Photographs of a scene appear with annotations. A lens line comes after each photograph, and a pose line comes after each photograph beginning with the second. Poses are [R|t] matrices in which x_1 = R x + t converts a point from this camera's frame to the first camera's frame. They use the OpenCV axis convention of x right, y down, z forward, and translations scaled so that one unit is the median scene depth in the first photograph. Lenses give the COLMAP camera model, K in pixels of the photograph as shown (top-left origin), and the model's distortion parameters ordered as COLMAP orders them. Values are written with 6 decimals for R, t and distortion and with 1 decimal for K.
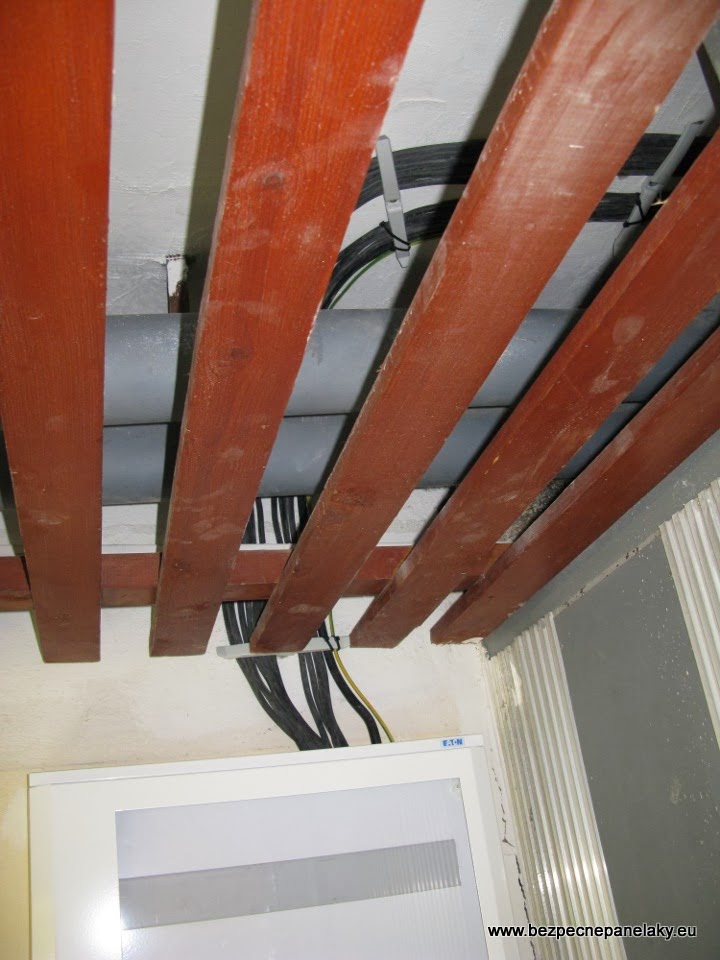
lens RADIAL K [[993.8, 0, 360.0], [0, 993.8, 480.0], [0, 0, 1]] dist [-0.166202, 0.005529]
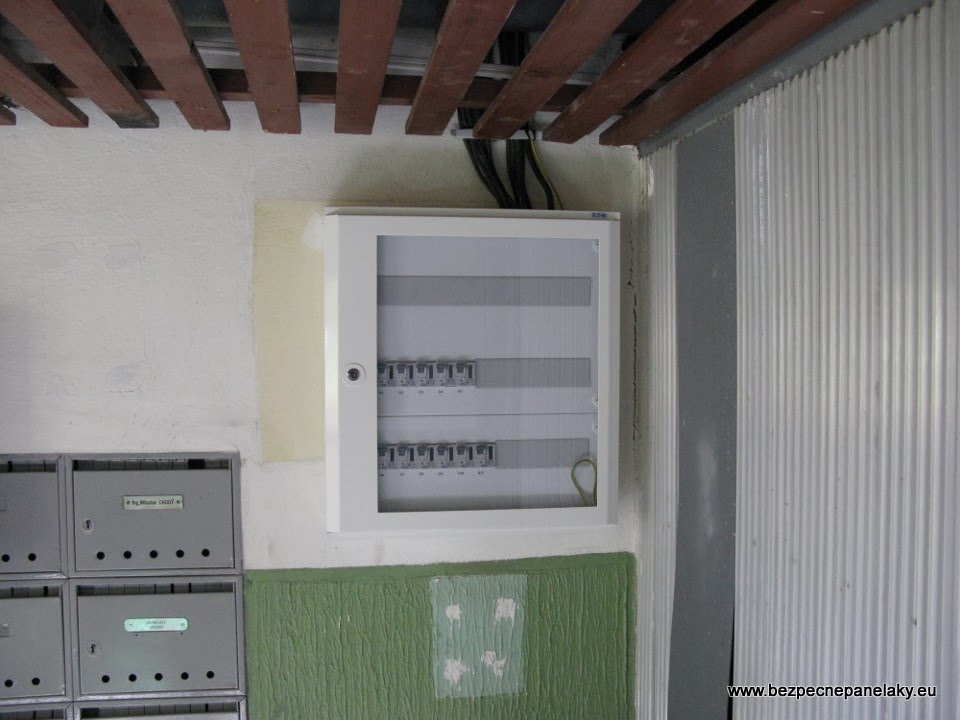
lens RADIAL K [[993.8, 0, 480.0], [0, 993.8, 360.0], [0, 0, 1]] dist [-0.166202, 0.005529]
pose [[0.987026, 0.137922, -0.082196, 0.065011], [-0.087645, 0.891774, 0.443912, -0.180146], [0.134525, -0.430949, 0.892293, -0.446021]]
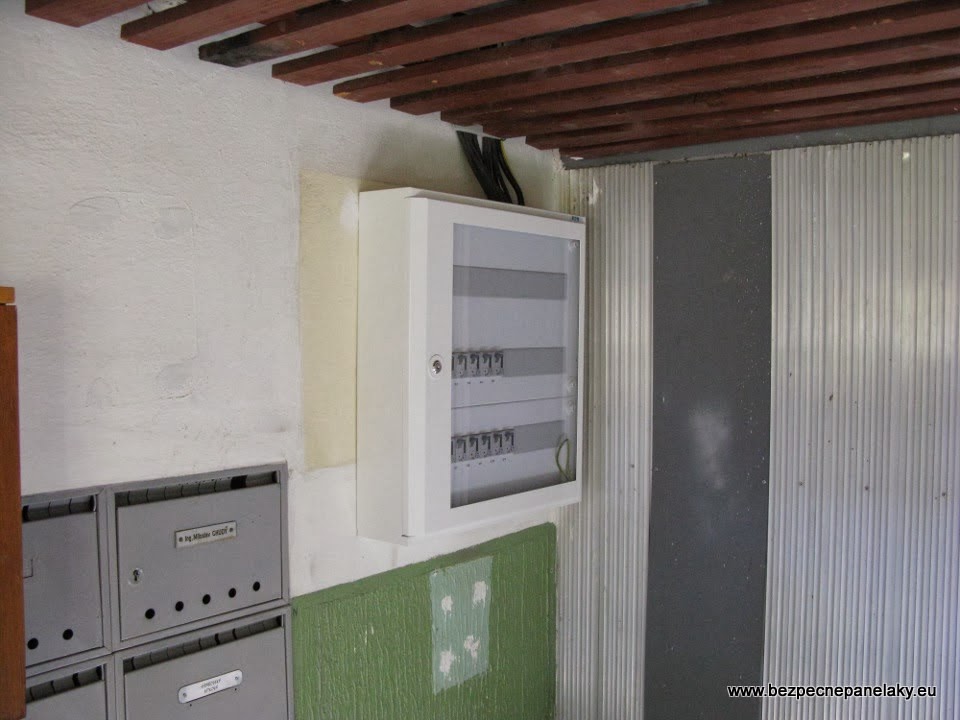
lens RADIAL K [[1020.5, 0, 480.0], [0, 1020.5, 360.0], [0, 0, 1]] dist [-0.189213, -0.003541]
pose [[0.762584, 0.117277, 0.636169, -1.045529], [-0.360395, 0.893694, 0.267258, 0.076283], [-0.537197, -0.433079, 0.723783, -0.254211]]
